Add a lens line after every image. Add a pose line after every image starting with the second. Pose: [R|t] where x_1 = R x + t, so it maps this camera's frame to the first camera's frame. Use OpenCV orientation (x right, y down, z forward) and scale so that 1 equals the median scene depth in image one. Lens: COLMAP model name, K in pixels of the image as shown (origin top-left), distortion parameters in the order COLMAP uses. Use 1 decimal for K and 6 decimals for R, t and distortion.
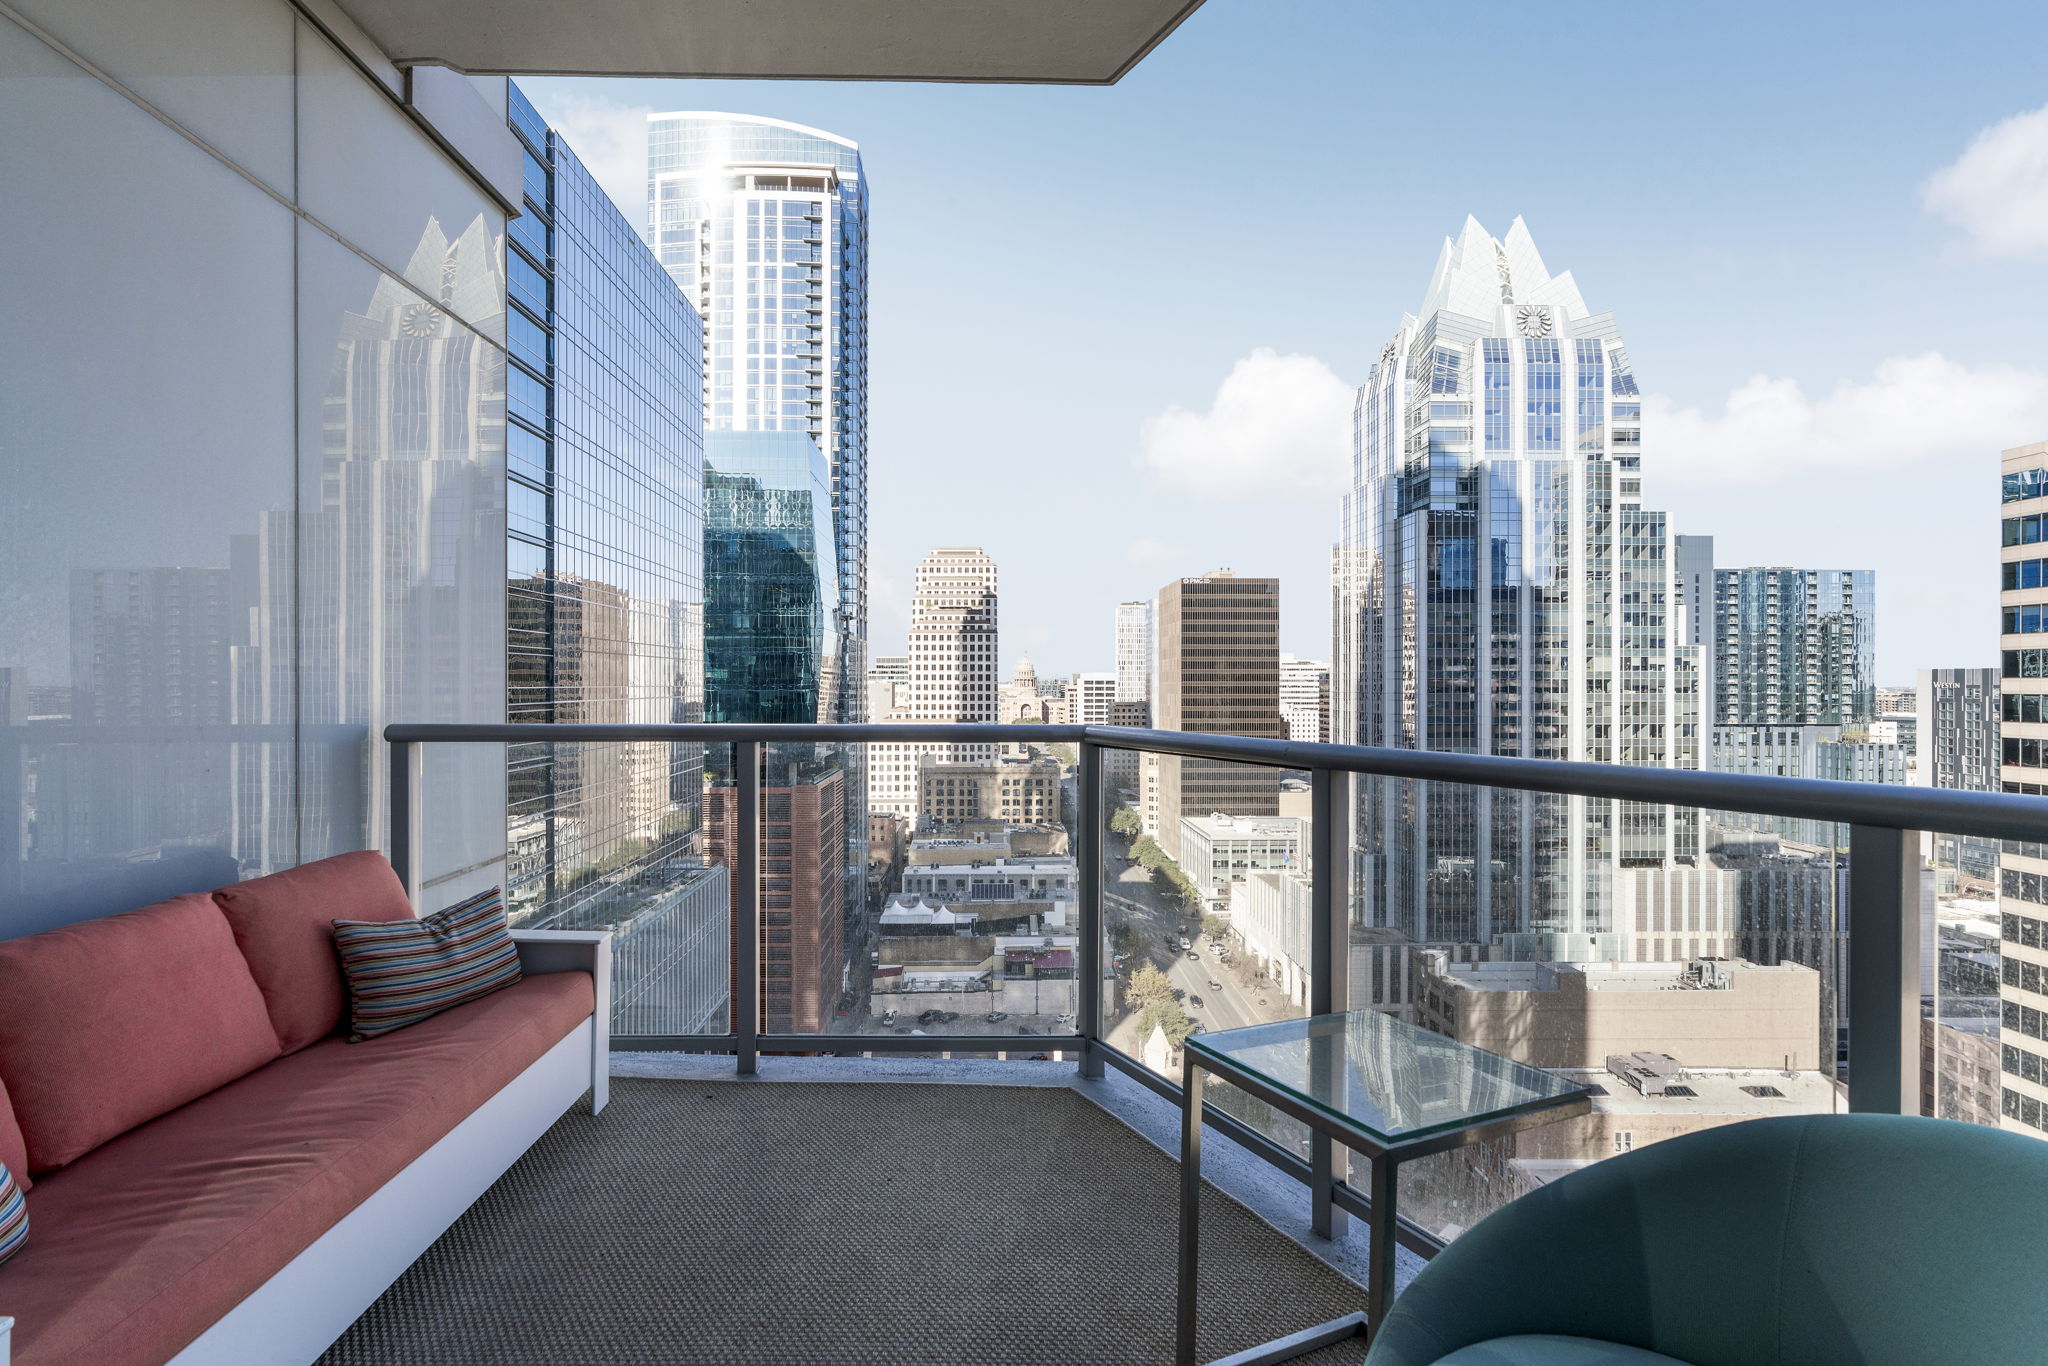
lens RADIAL K [[1015.9, 0, 992.4], [0, 1015.9, 681.4], [0, 0, 1]] dist [0.000718, 0.000174]
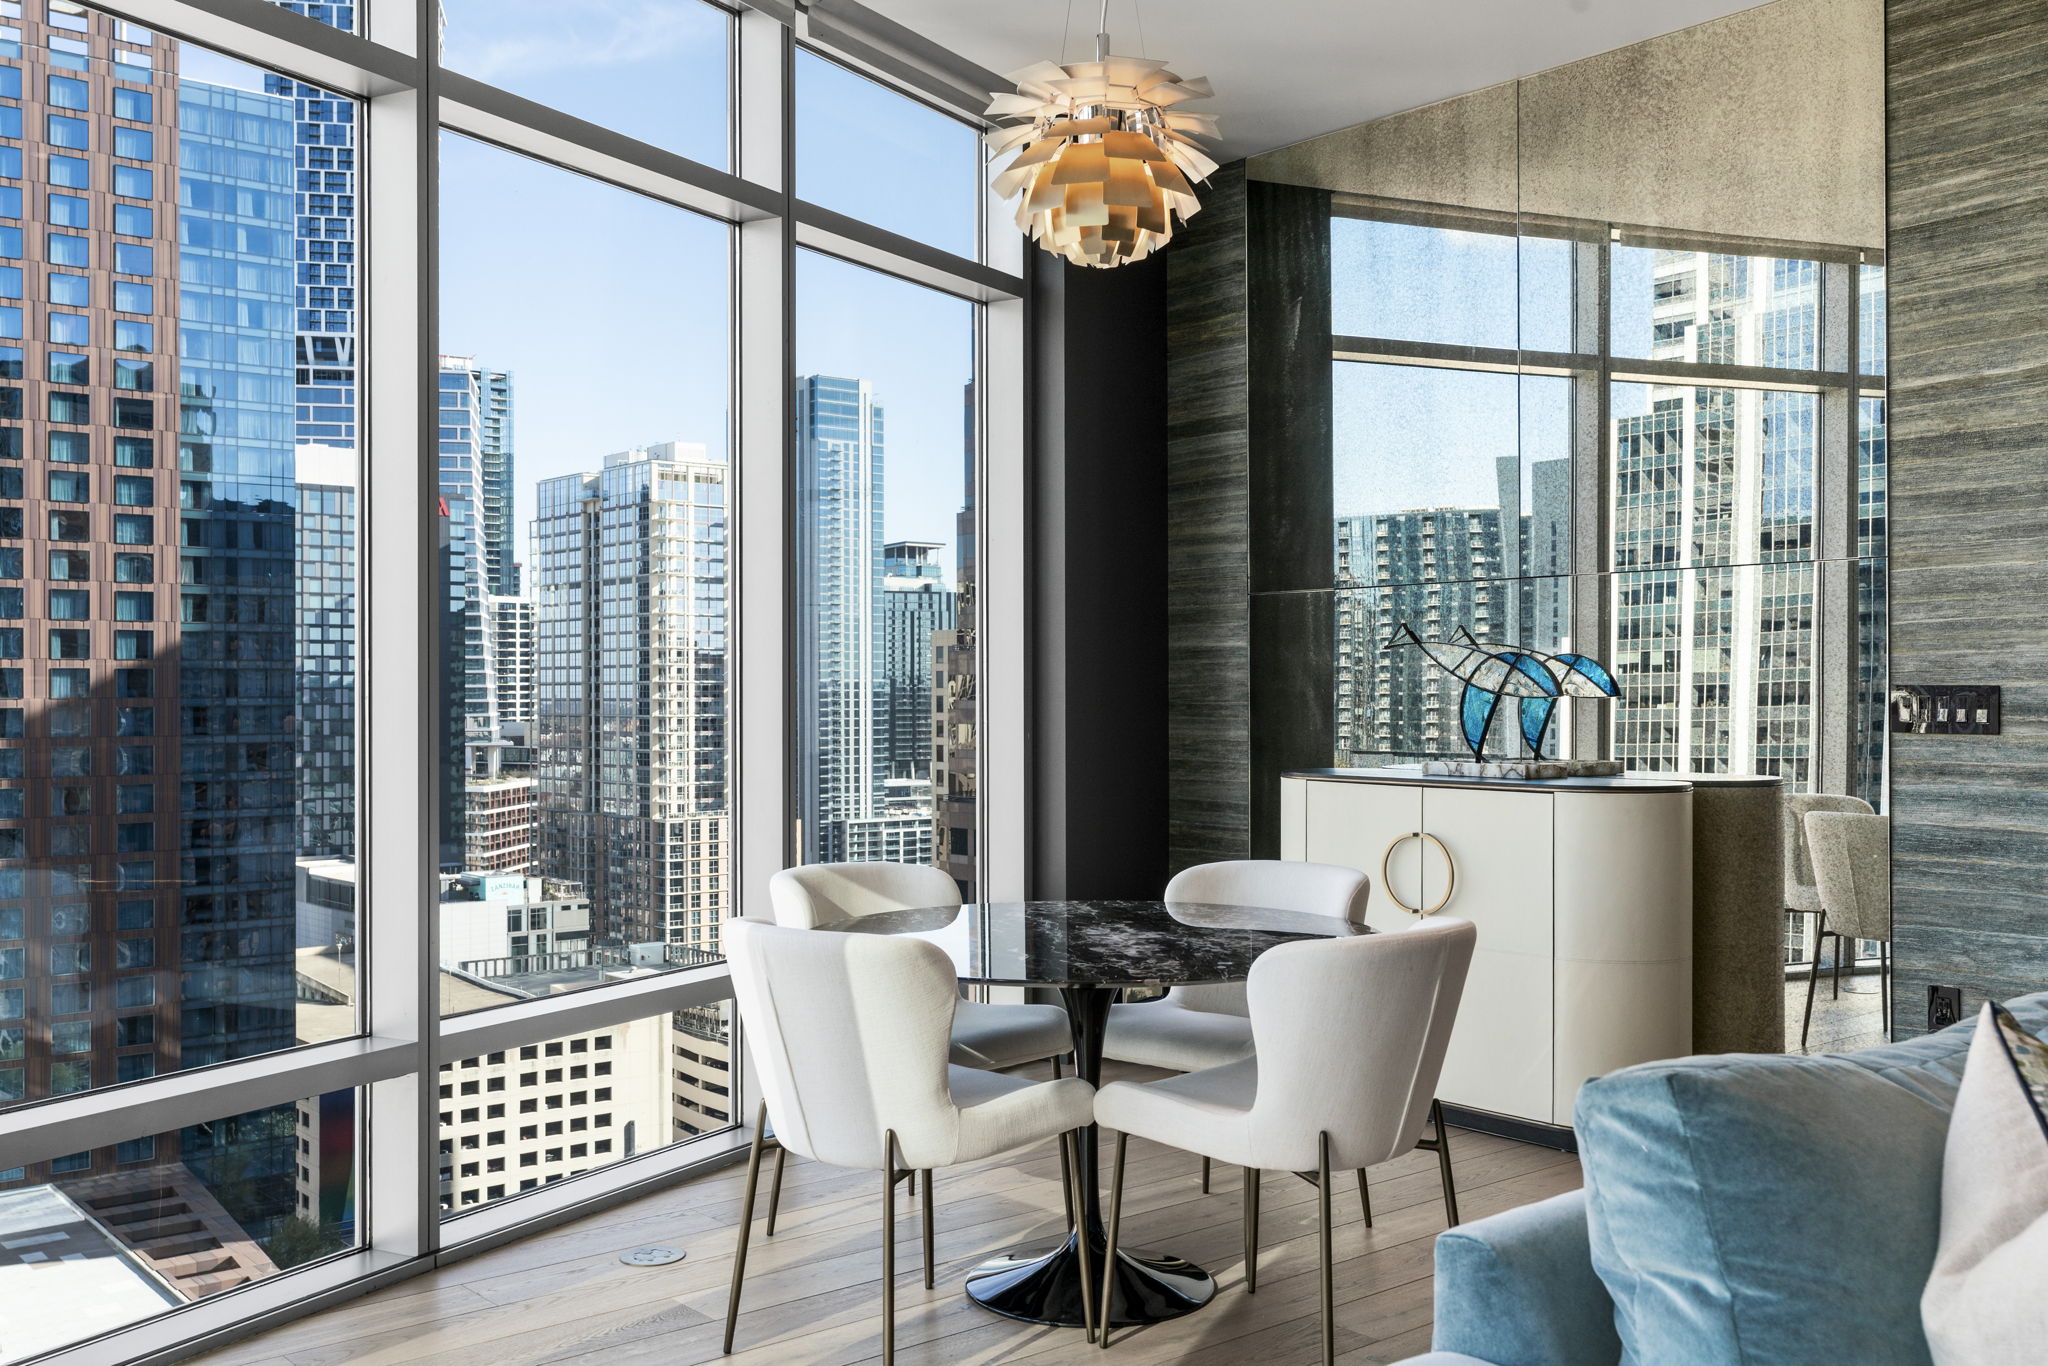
lens RADIAL K [[1053.1, 0, 1020.2], [0, 1053.1, 683.4], [0, 0, 1]] dist [-0.001954, 0.001297]
pose [[0.406495, 0.004193, -0.913643, -0.227769], [-0.003994, 0.999988, 0.002813, -0.002968], [0.913644, 0.002506, 0.406507, 0.381367]]
